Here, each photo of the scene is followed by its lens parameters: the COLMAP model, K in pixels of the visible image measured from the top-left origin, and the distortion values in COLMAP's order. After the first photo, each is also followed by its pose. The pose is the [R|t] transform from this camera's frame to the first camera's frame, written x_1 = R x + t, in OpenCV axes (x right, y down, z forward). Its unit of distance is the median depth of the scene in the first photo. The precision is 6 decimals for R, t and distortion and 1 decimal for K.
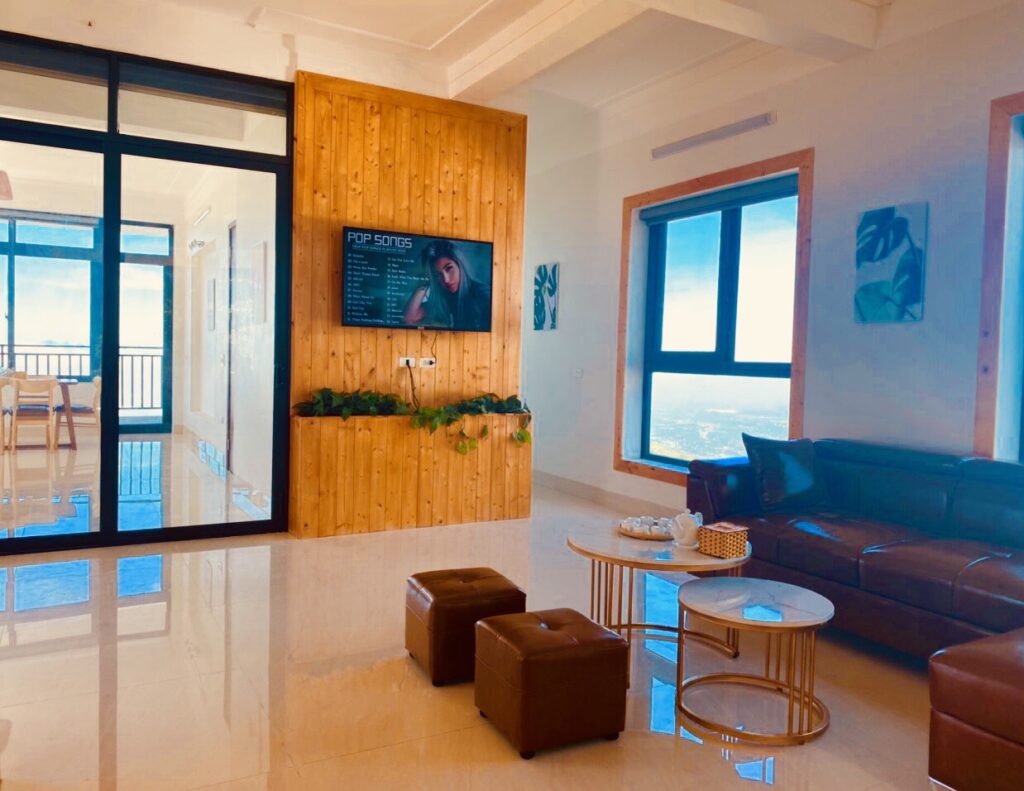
lens RADIAL K [[783.5, 0, 515.7], [0, 783.5, 398.9], [0, 0, 1]] dist [0.022206, -0.038830]
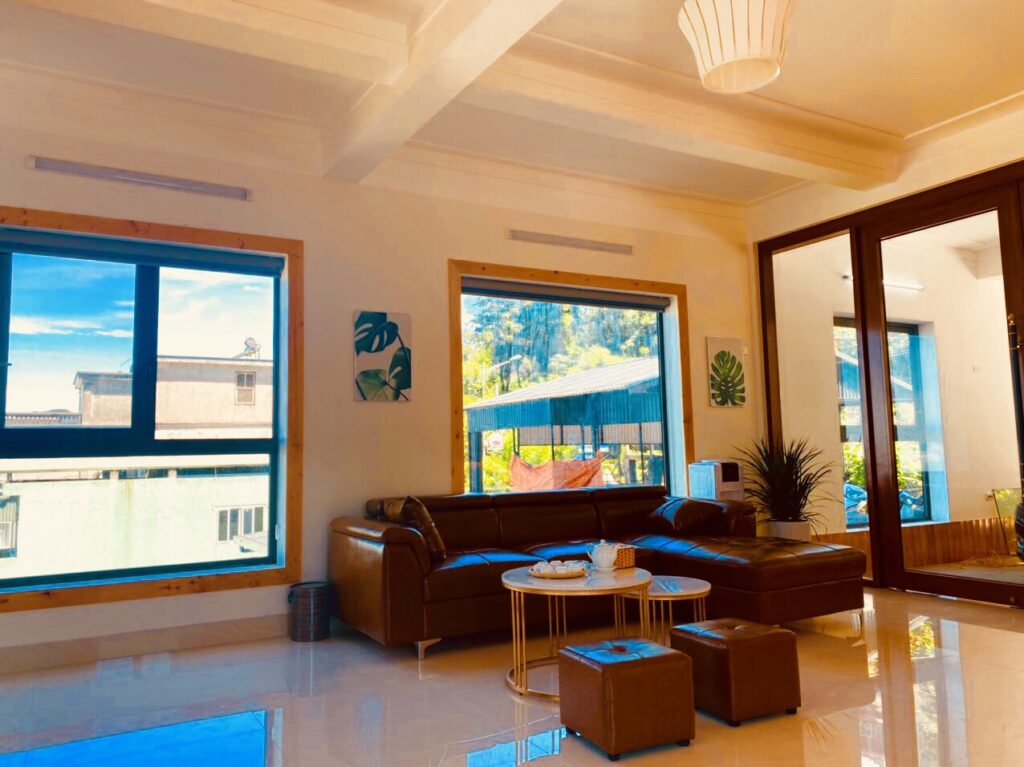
lens RADIAL K [[769.5, 0, 518.6], [0, 769.5, 386.7], [0, 0, 1]] dist [0.011083, -0.020140]
pose [[-0.016471, 0.062643, 0.997900, -0.751704], [0.078716, 0.995019, -0.061163, -0.028897], [-0.996761, 0.077543, -0.021320, 0.798061]]
